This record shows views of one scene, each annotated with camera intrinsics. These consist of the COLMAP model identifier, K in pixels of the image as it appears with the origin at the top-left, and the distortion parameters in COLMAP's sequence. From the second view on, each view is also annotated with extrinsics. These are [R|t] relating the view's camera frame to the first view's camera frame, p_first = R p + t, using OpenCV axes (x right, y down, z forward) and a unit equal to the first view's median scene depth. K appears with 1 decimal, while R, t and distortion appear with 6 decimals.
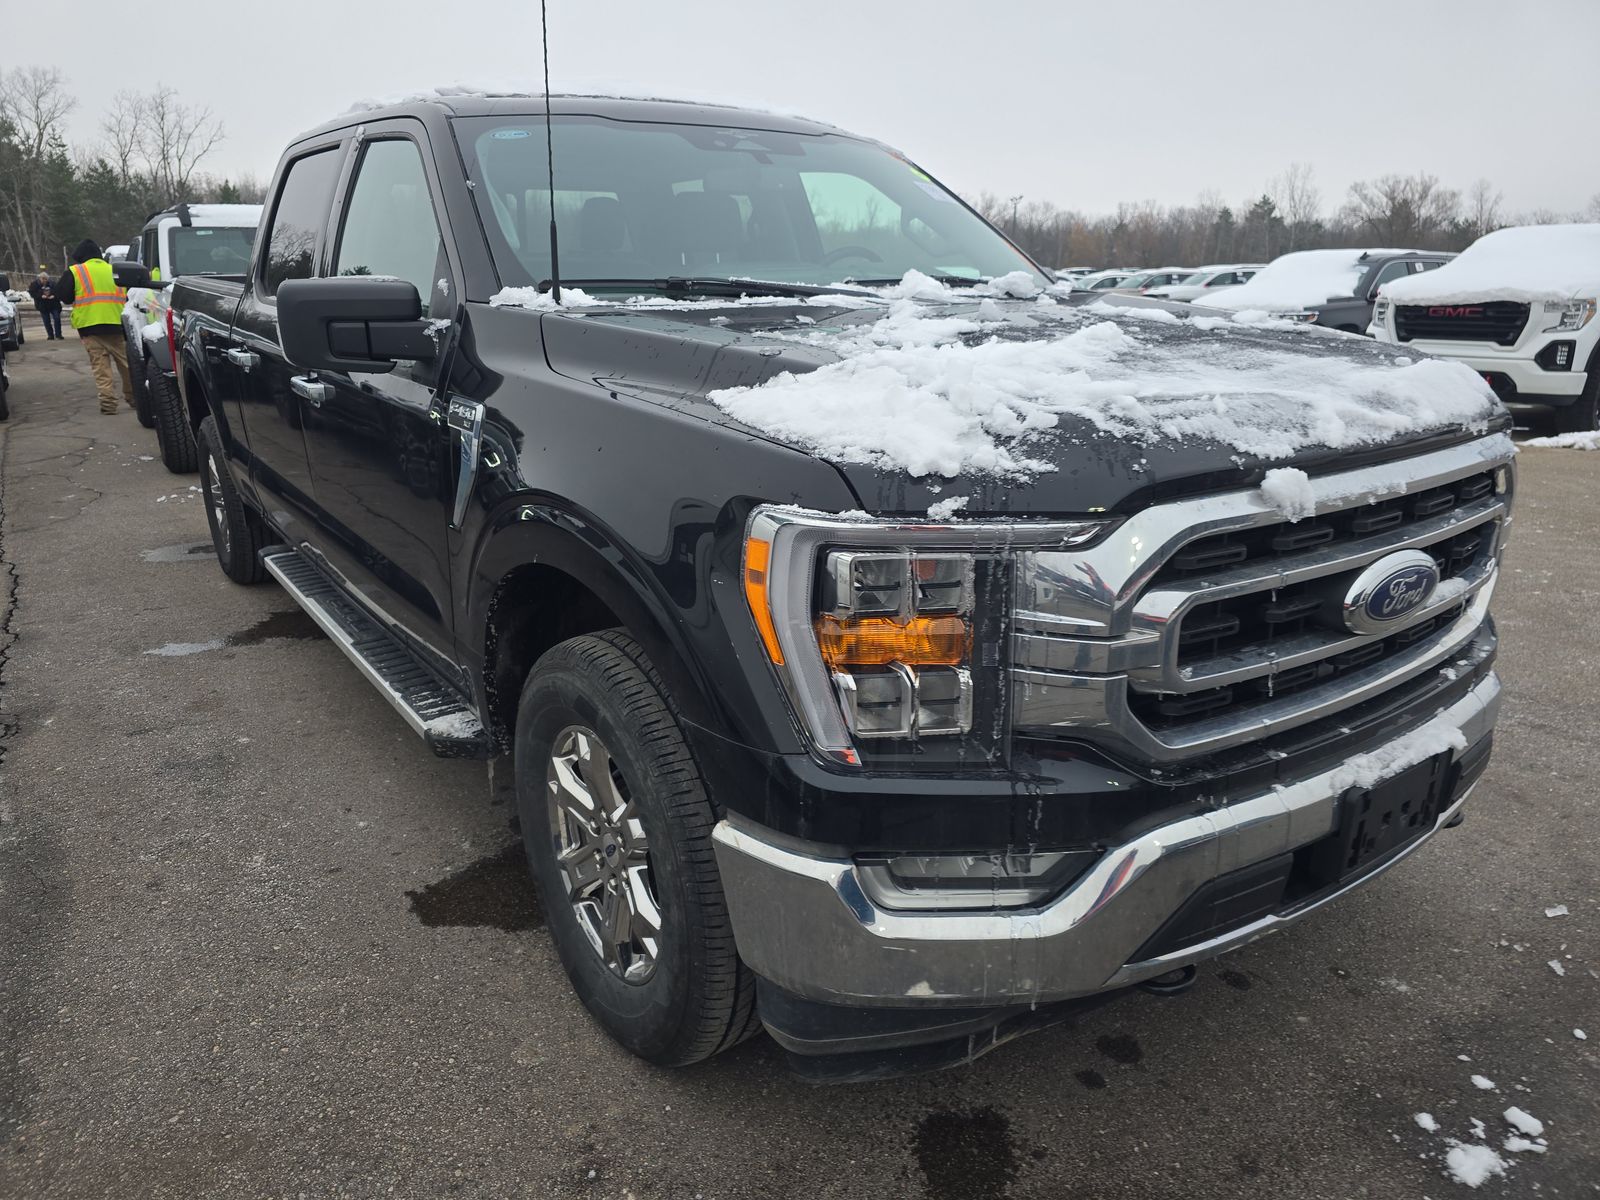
lens RADIAL K [[1073.8, 0, 788.9], [0, 1073.8, 604.3], [0, 0, 1]] dist [0.059131, -0.051394]
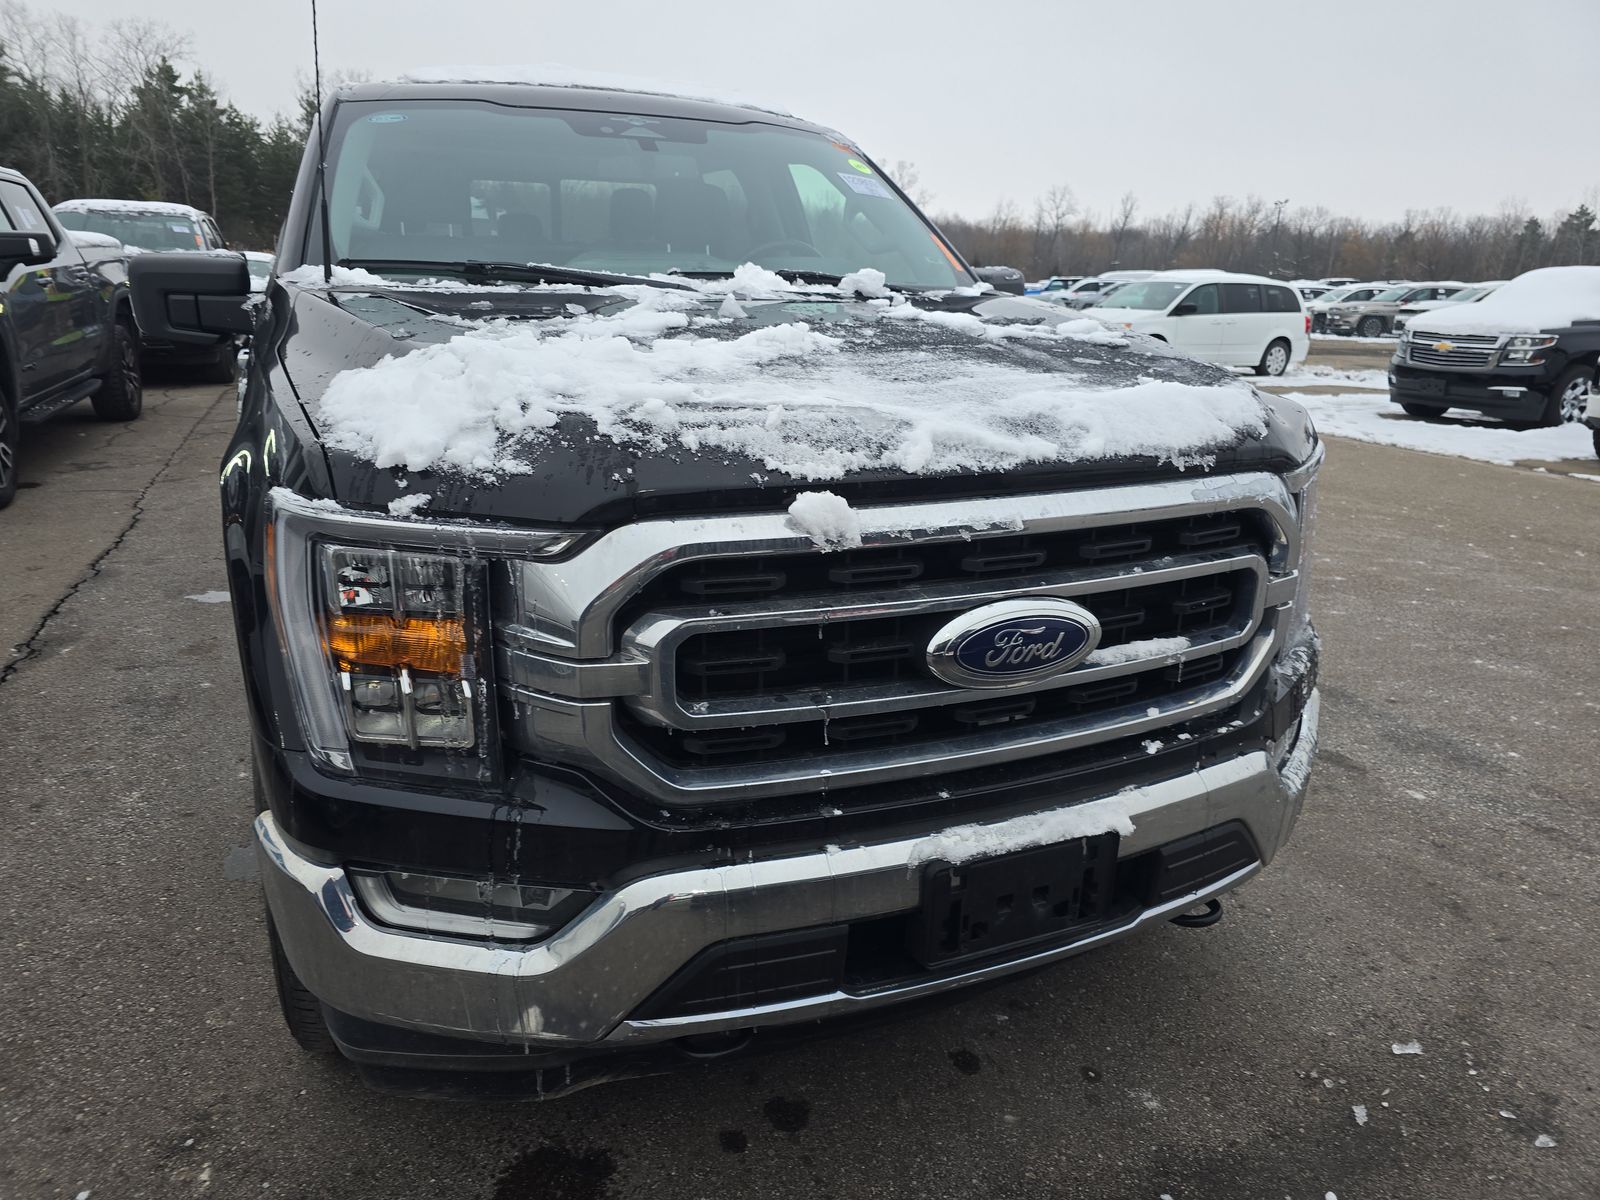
lens RADIAL K [[1073.8, 0, 804.8], [0, 1073.8, 603.1], [0, 0, 1]] dist [0.059131, -0.051394]
pose [[0.976533, 0.090446, -0.195458, 0.562526], [-0.090666, 0.995851, 0.007837, -0.035737], [0.195355, 0.010069, 0.980681, 0.121878]]
